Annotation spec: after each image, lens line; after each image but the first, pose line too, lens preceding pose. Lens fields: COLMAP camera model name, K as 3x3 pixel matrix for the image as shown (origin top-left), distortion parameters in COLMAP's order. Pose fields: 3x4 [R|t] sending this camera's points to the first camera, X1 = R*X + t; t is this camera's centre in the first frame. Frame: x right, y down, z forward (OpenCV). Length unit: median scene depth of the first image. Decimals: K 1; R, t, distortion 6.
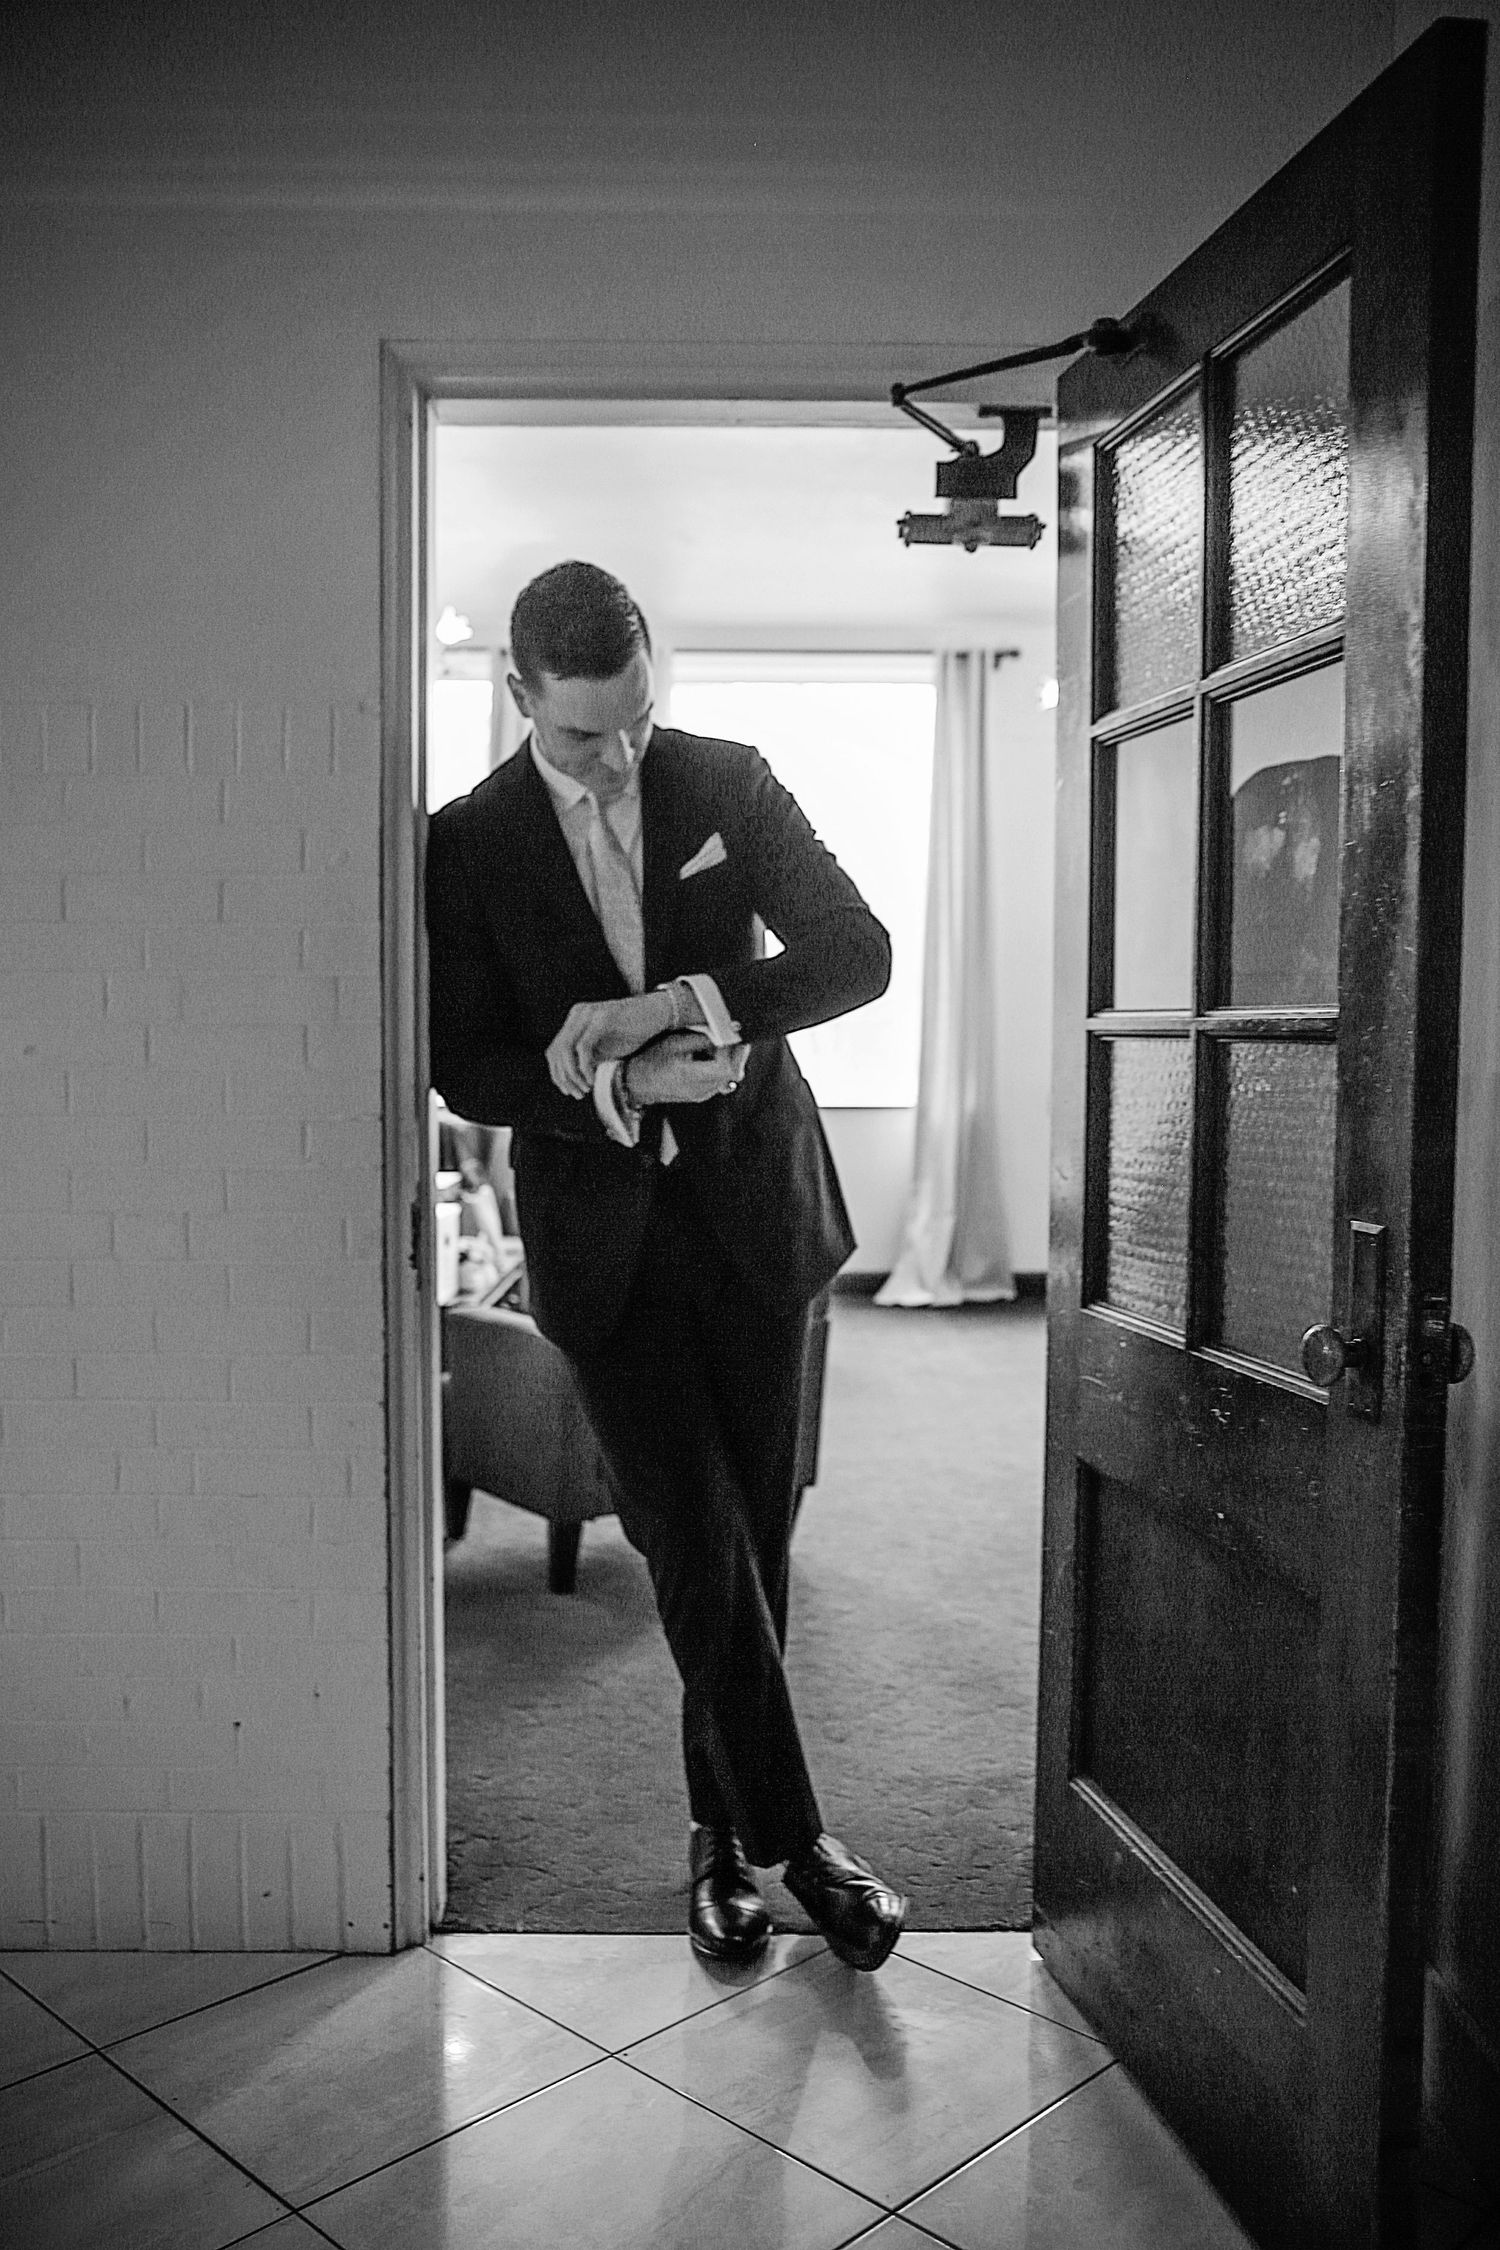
lens RADIAL K [[1931.3, 0, 750.0], [0, 1931.3, 1125.0], [0, 0, 1]] dist [-0.039764, 0.016996]
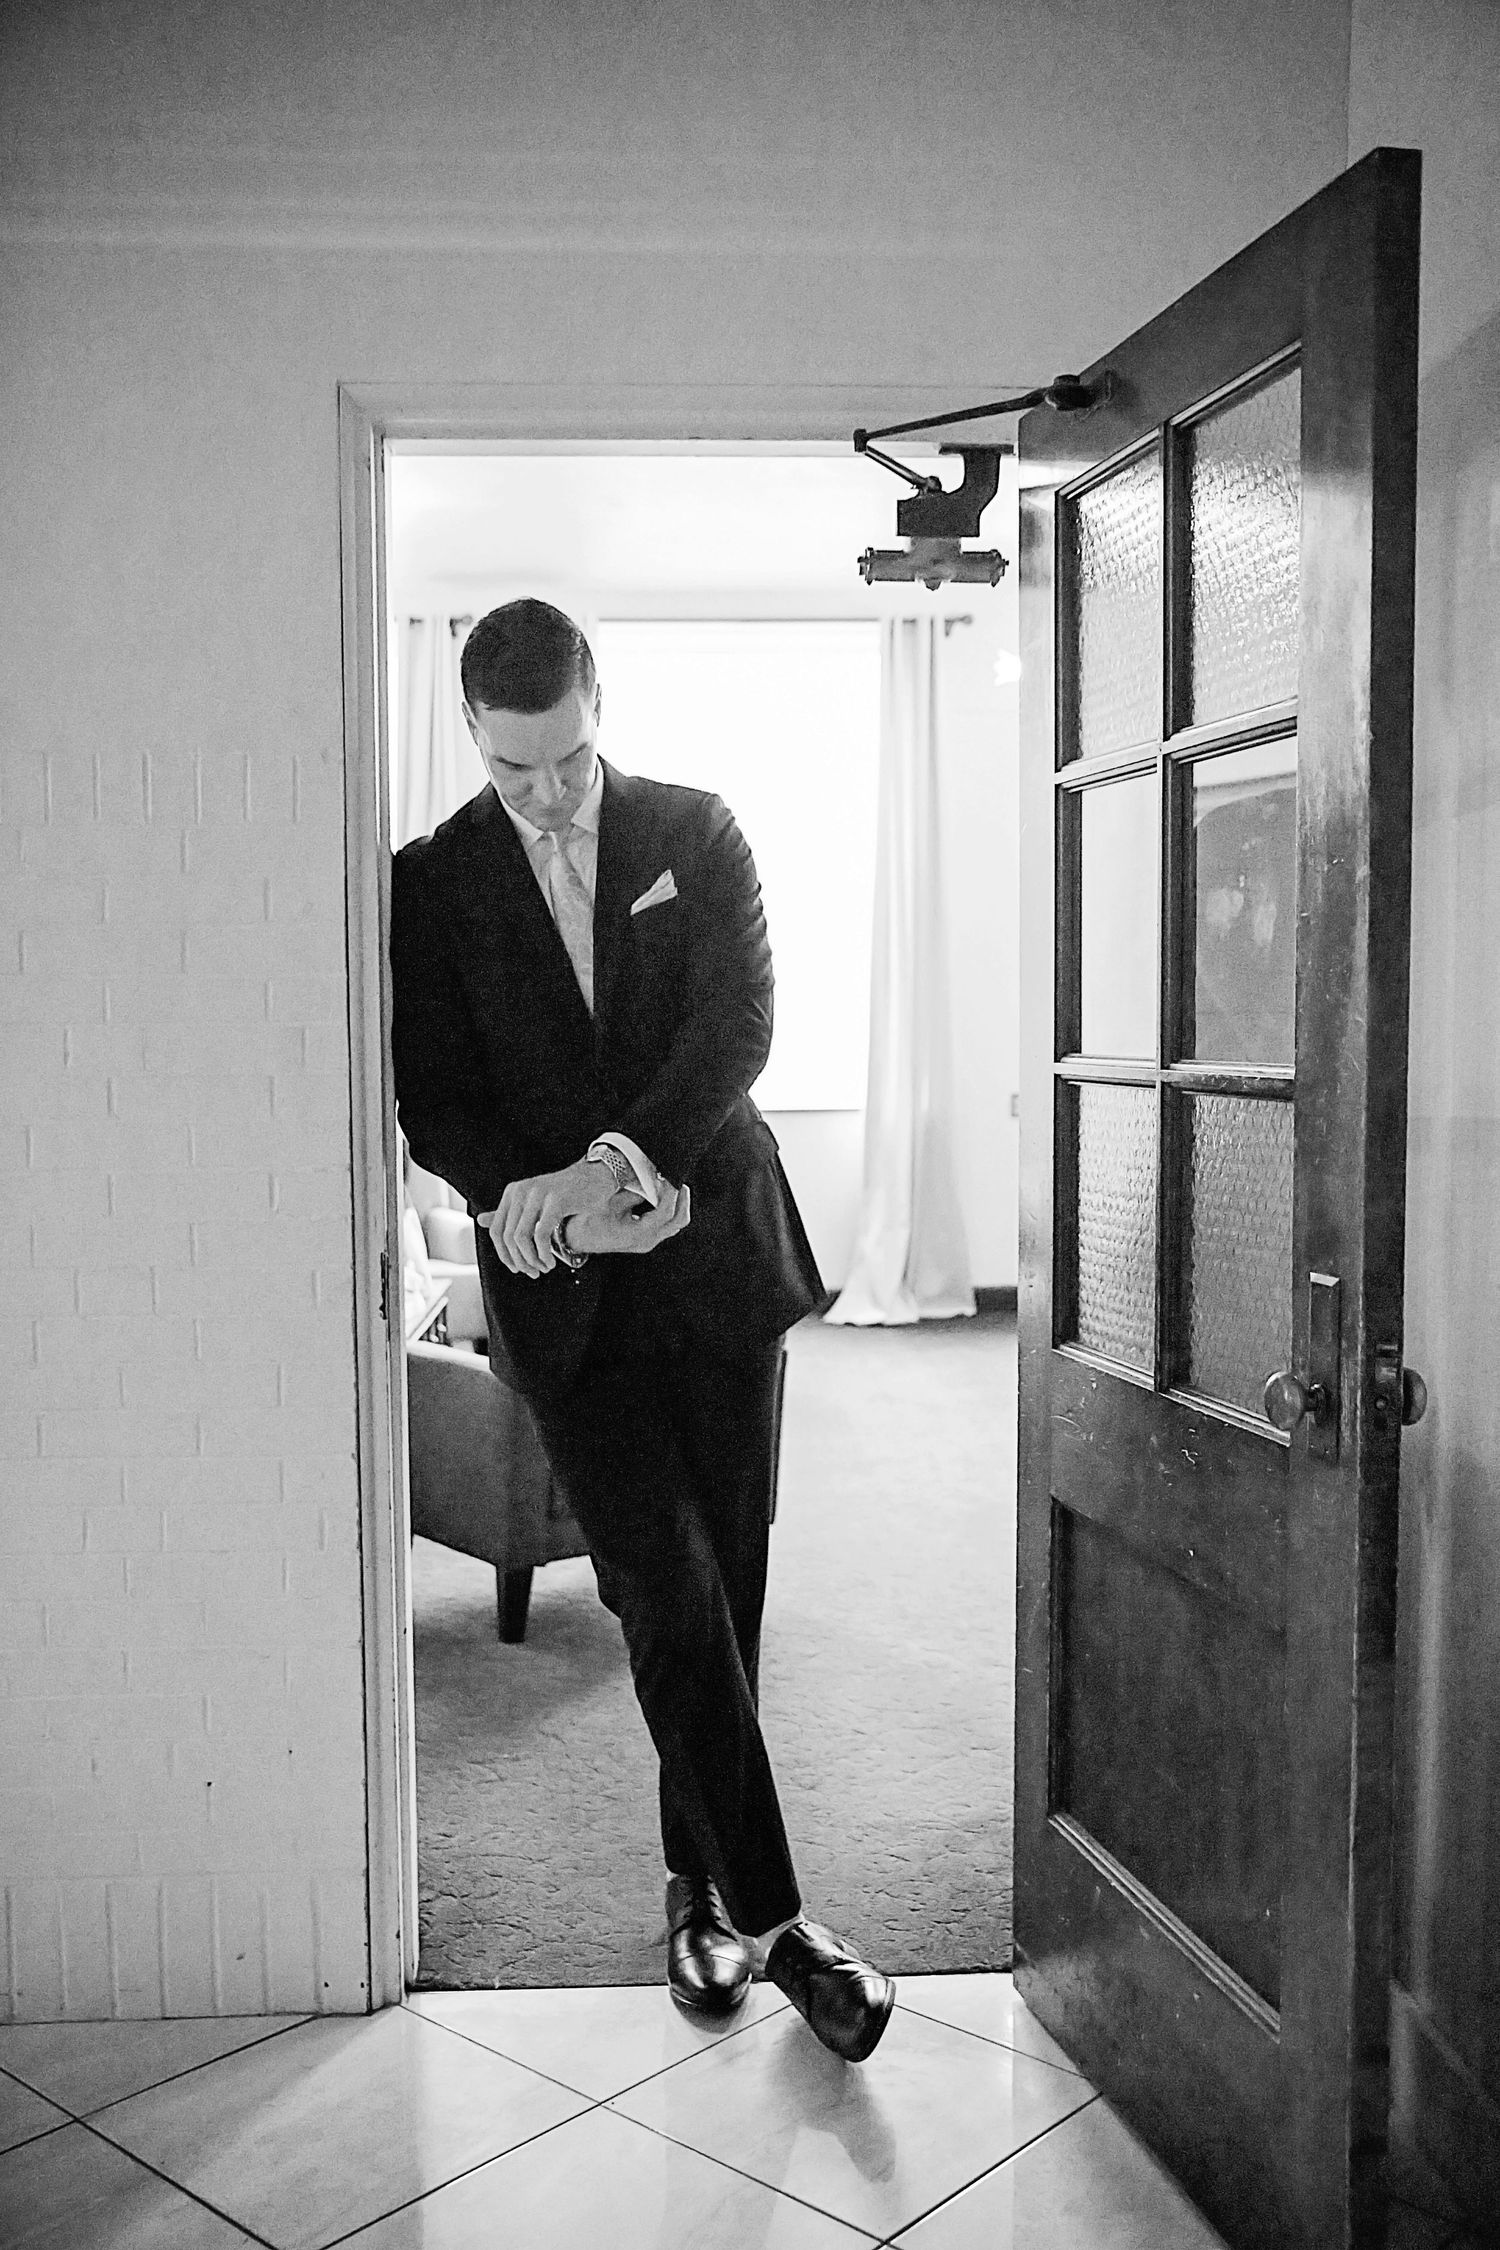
lens RADIAL K [[2175.2, 0, 750.0], [0, 2175.2, 1125.0], [0, 0, 1]] dist [0.008090, -0.009914]
pose [[0.999213, -0.014054, 0.037098, -0.026252], [0.013807, 0.999881, 0.006891, -0.030732], [-0.037191, -0.006373, 0.999288, -0.127732]]
